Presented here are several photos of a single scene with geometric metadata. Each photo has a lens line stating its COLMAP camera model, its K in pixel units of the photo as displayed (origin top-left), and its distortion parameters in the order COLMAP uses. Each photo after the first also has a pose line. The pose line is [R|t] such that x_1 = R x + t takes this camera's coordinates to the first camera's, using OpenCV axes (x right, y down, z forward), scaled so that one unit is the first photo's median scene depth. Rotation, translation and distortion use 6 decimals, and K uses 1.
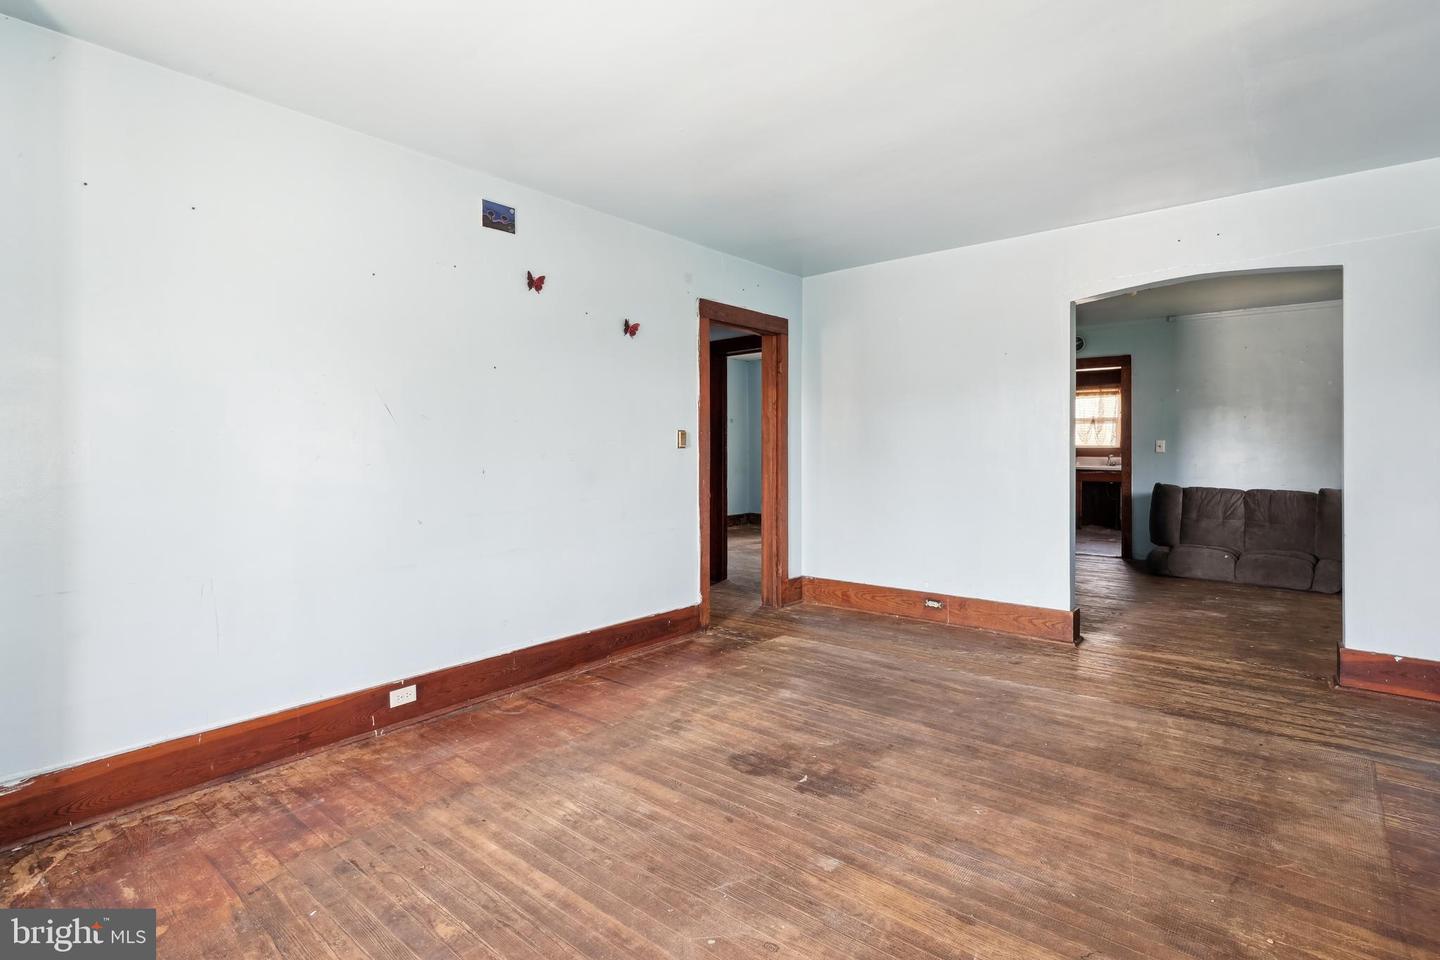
lens RADIAL K [[700.2, 0, 717.9], [0, 700.2, 453.2], [0, 0, 1]] dist [-0.010027, 0.007807]
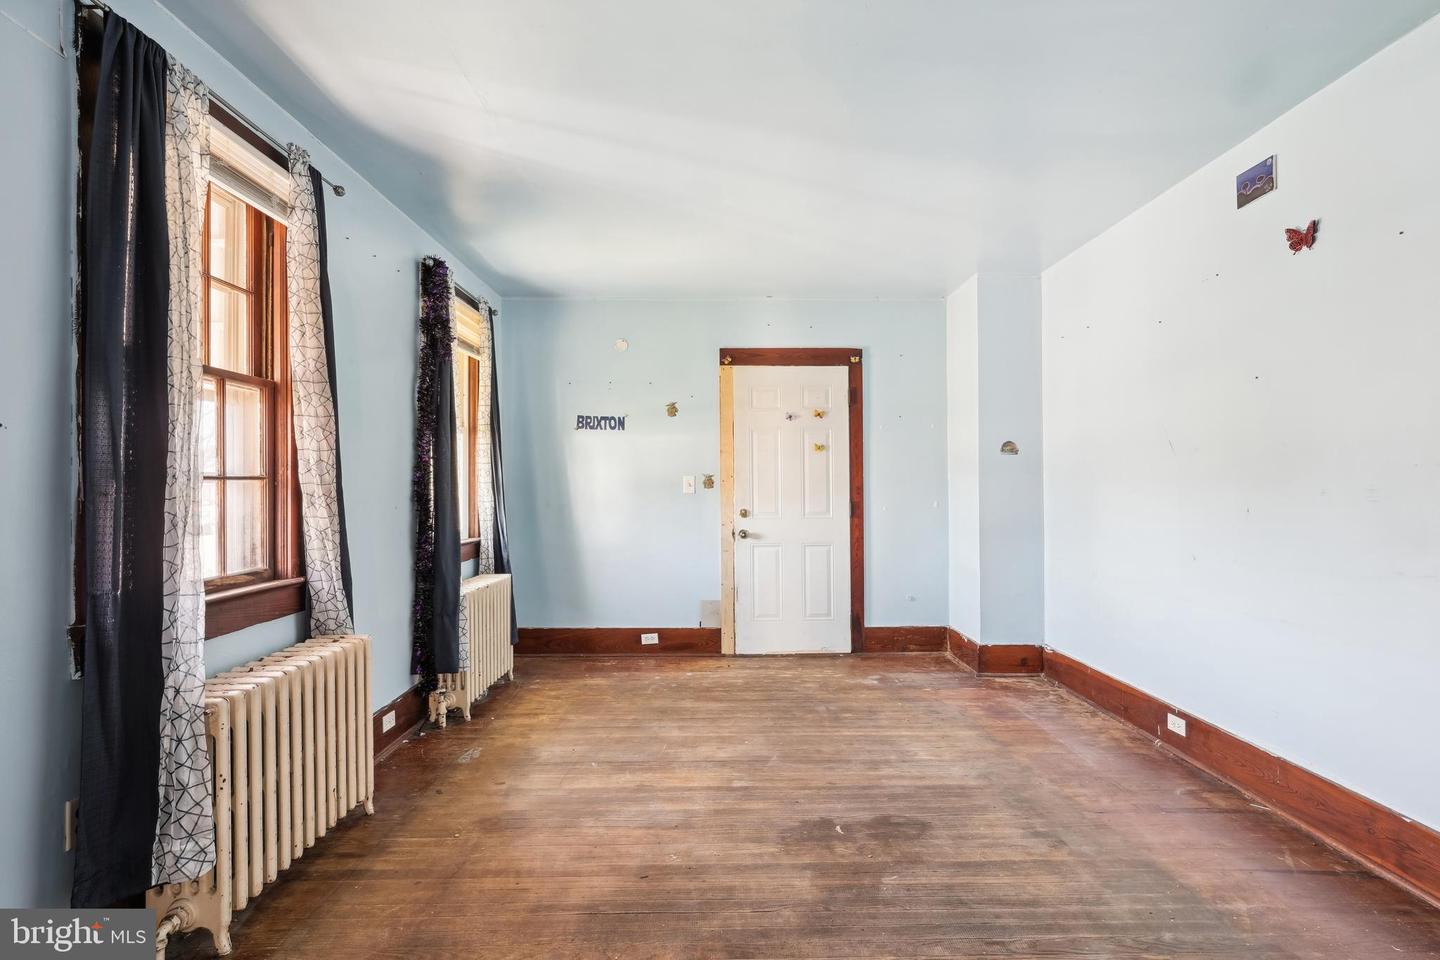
lens RADIAL K [[708.4, 0, 715.0], [0, 708.4, 481.4], [0, 0, 1]] dist [-0.003208, 0.000884]
pose [[-0.765555, 0.005849, -0.643344, 0.707191], [0.006323, 0.999979, 0.001567, -0.012683], [0.643339, -0.002868, -0.765576, 1.318357]]
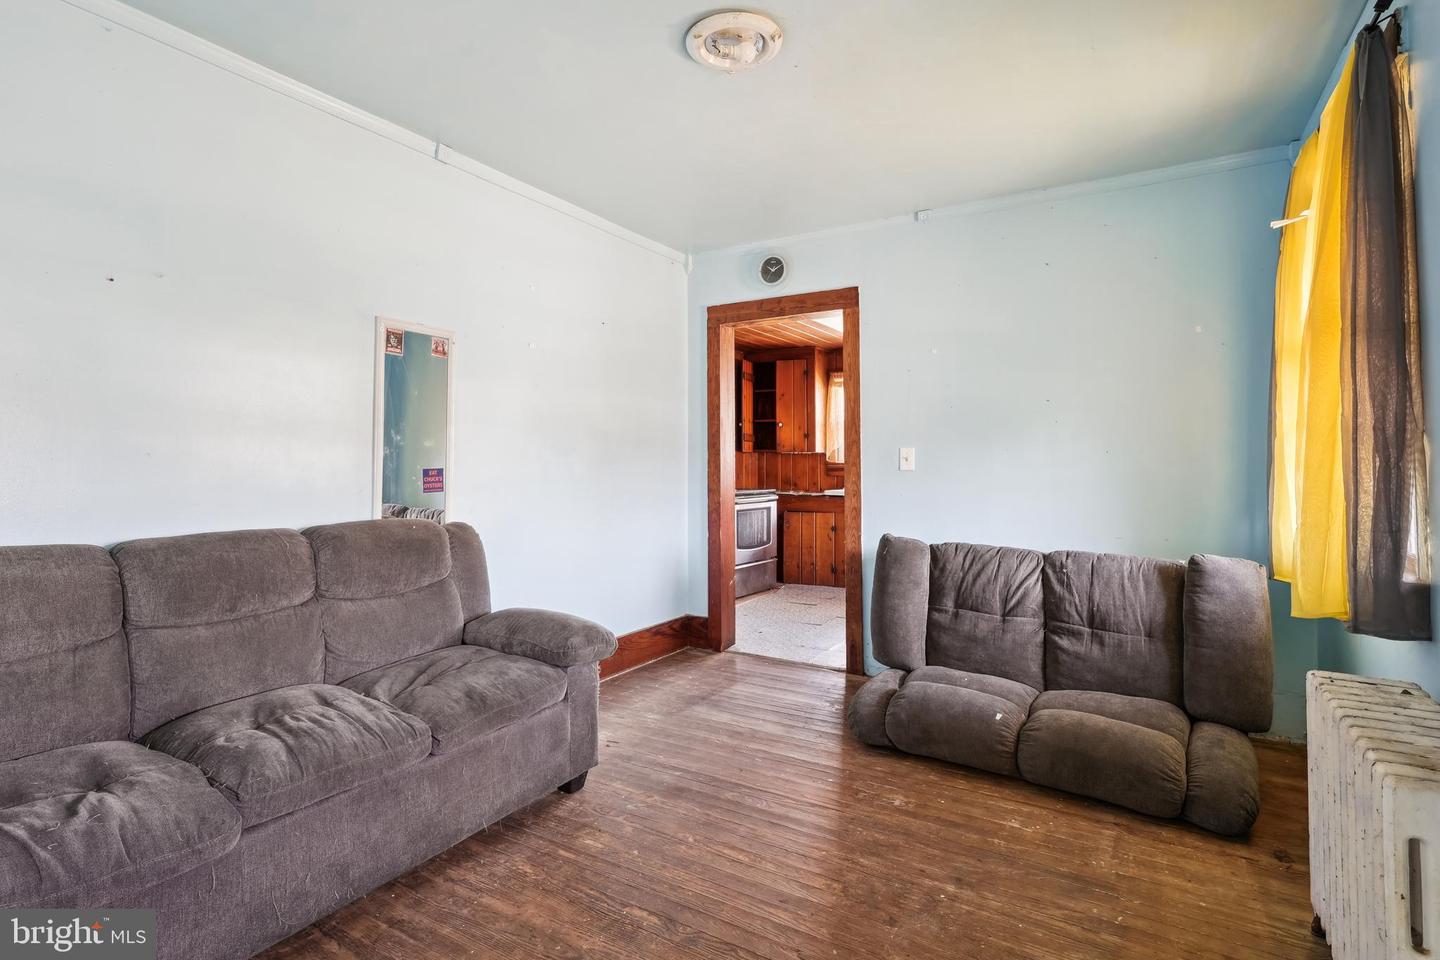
lens RADIAL K [[700.2, 0, 717.9], [0, 700.2, 453.2], [0, 0, 1]] dist [-0.010027, 0.007807]
pose [[0.989071, 0.001456, 0.147430, 0.971314], [0.001701, 0.999772, -0.021288, -0.007651], [-0.147428, 0.021307, 0.988843, 1.174084]]
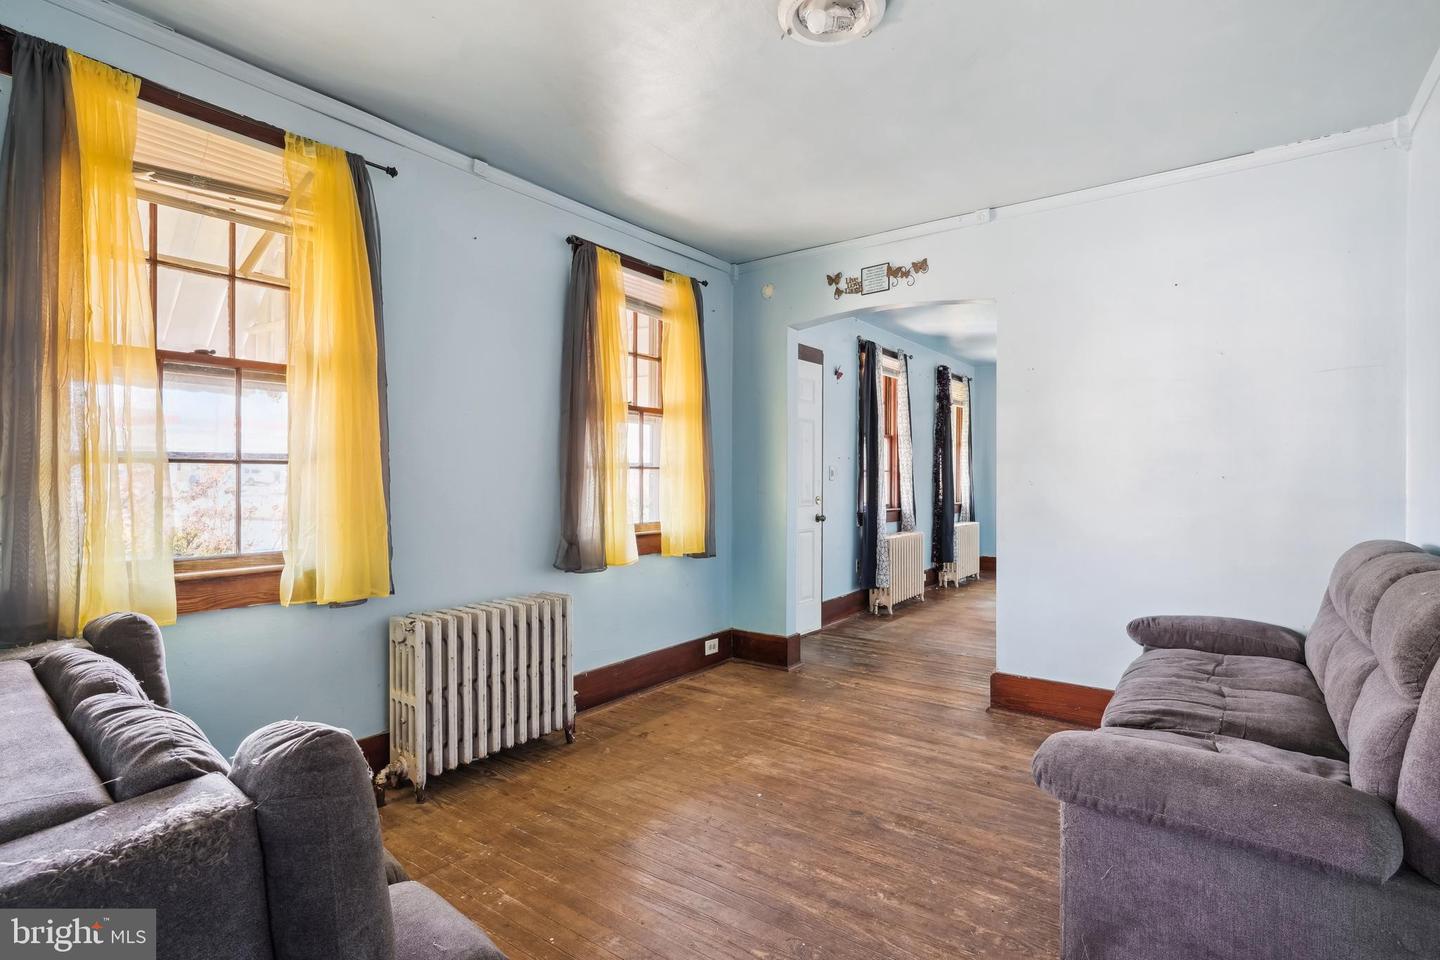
lens RADIAL K [[698.6, 0, 721.6], [0, 698.6, 477.4], [0, 0, 1]] dist [-0.012555, 0.008362]
pose [[-0.997680, 0.001623, -0.068056, 1.229085], [0.000961, 0.999952, 0.009748, -0.020365], [0.068069, 0.009660, -0.997634, 2.468168]]
